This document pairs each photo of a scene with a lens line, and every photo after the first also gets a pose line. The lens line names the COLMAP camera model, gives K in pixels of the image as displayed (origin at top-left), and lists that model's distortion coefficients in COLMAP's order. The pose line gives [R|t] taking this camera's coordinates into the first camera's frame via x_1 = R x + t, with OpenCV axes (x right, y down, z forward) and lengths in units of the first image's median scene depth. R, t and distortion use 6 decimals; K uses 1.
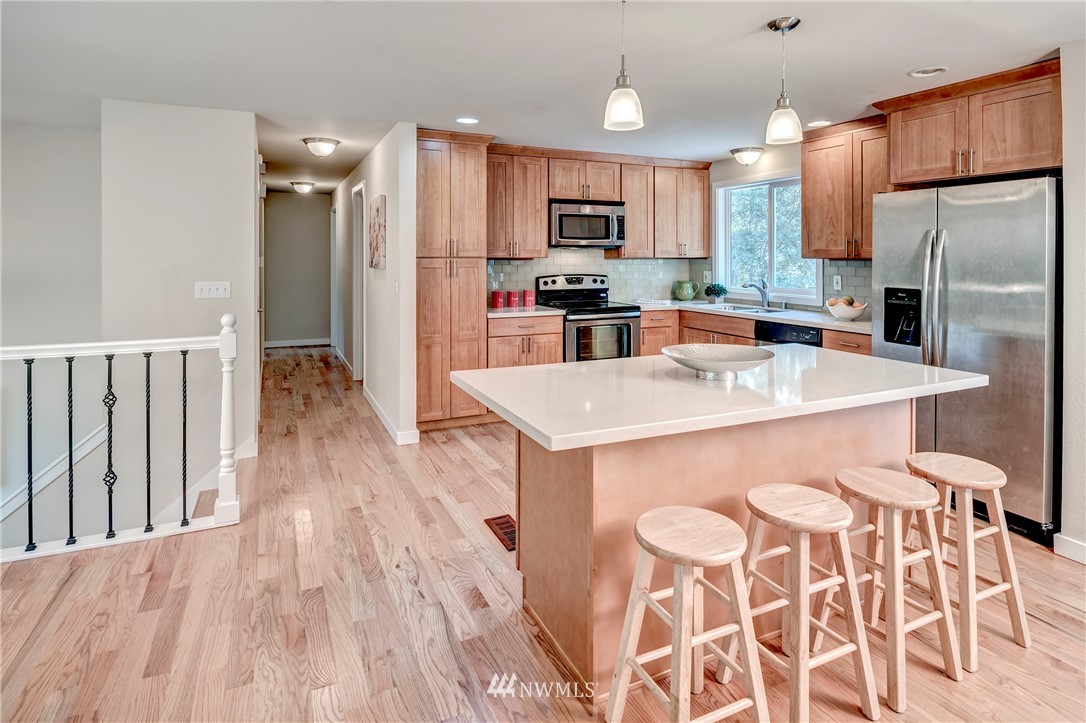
lens RADIAL K [[586.0, 0, 544.7], [0, 586.0, 259.9], [0, 0, 1]] dist [-0.004626, -0.001387]
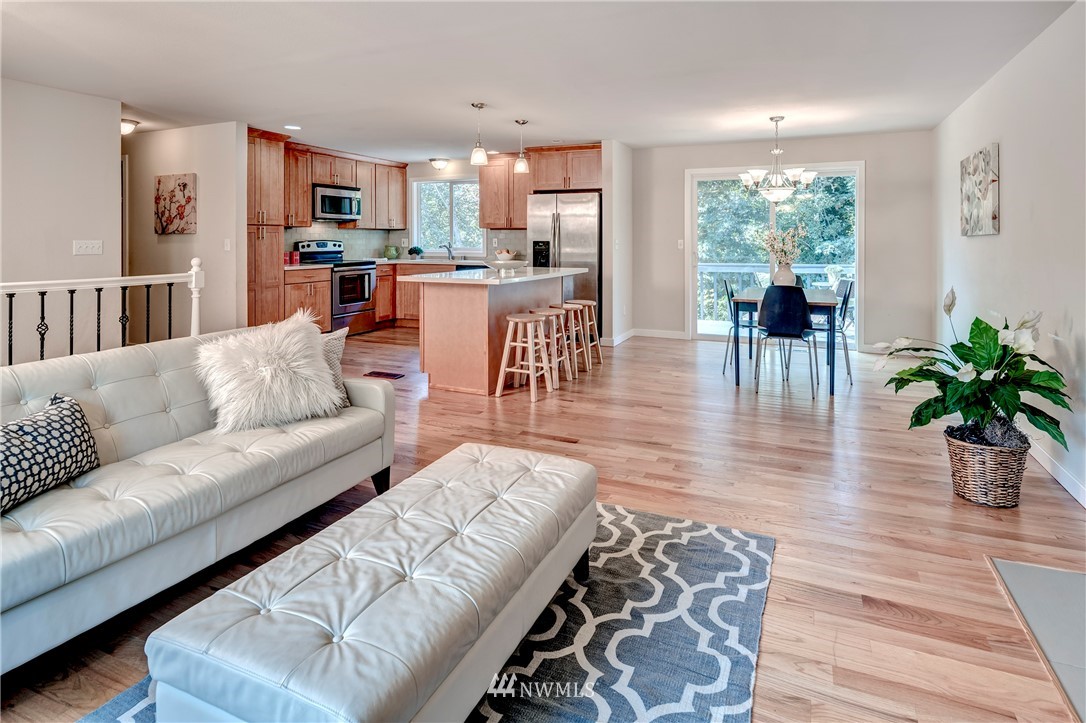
lens RADIAL K [[588.4, 0, 540.0], [0, 588.4, 244.4], [0, 0, 1]] dist [-0.000530, -0.000062]
pose [[0.758725, -0.006227, 0.651381, -0.481926], [0.003663, 0.999979, 0.005293, 0.031539], [-0.651401, -0.001630, 0.758732, -0.371420]]
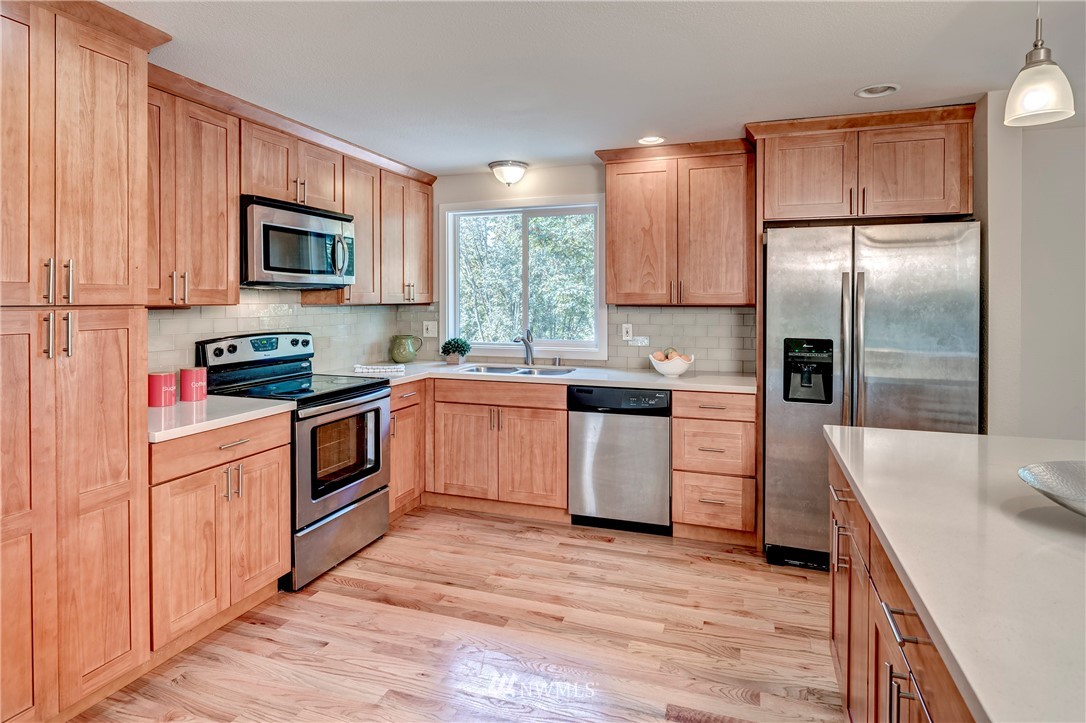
lens RADIAL K [[590.2, 0, 540.7], [0, 590.2, 304.9], [0, 0, 1]] dist [-0.000425, -0.000277]
pose [[0.696892, -0.006072, 0.717150, -0.190769], [0.004713, 0.999981, 0.003886, -0.004630], [-0.717160, 0.000672, 0.696908, 0.431694]]
